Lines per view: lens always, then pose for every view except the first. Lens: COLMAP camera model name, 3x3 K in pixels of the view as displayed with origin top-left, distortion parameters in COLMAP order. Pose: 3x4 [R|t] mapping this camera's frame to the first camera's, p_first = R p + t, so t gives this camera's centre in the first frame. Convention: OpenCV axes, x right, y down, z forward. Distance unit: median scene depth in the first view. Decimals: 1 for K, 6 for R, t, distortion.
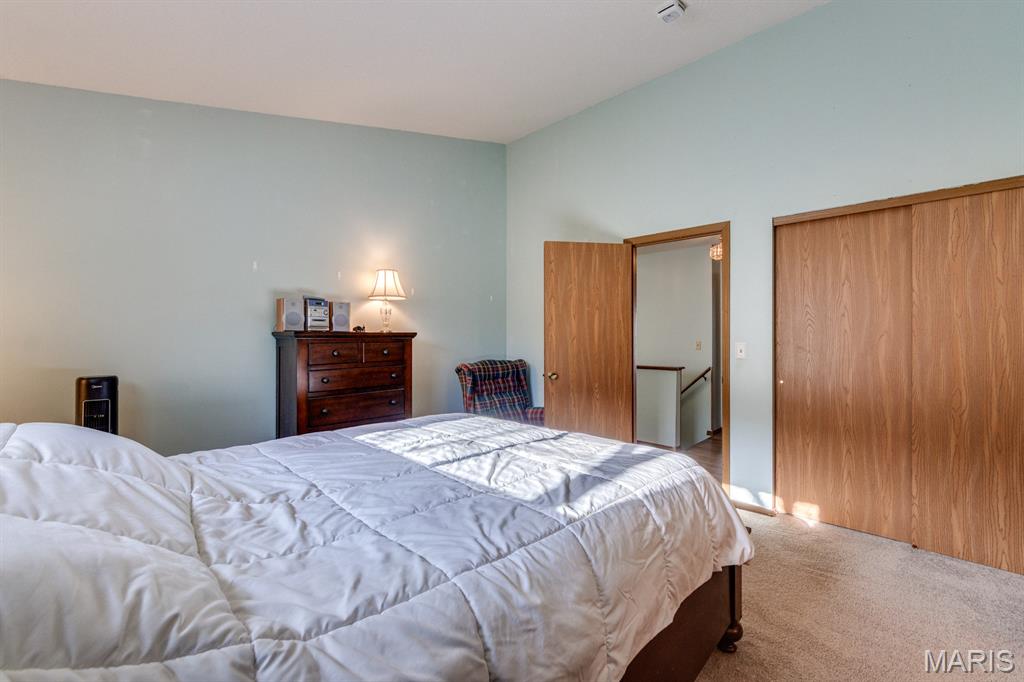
lens RADIAL K [[422.5, 0, 512.0], [0, 422.5, 341.0], [0, 0, 1]] dist [-0.012945, -0.000074]
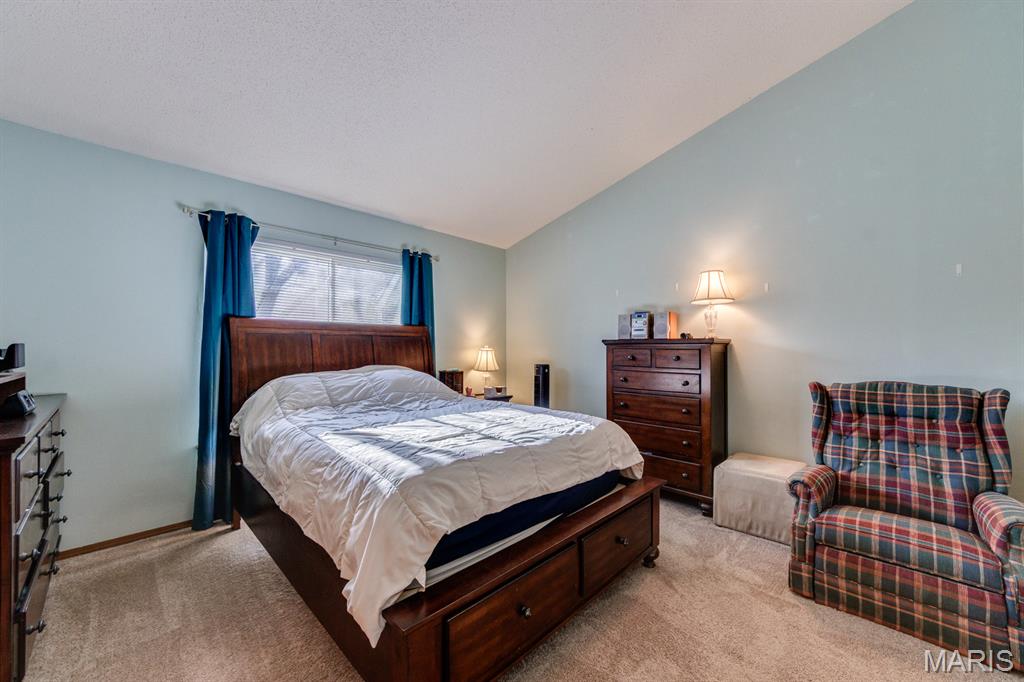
lens RADIAL K [[392.2, 0, 500.5], [0, 392.2, 343.5], [0, 0, 1]] dist [-0.002812, 0.000021]
pose [[-0.025537, -0.009169, -0.999632, 0.622994], [-0.005954, 0.999942, -0.009020, 0.001061], [0.999656, 0.005721, -0.025590, 0.612031]]
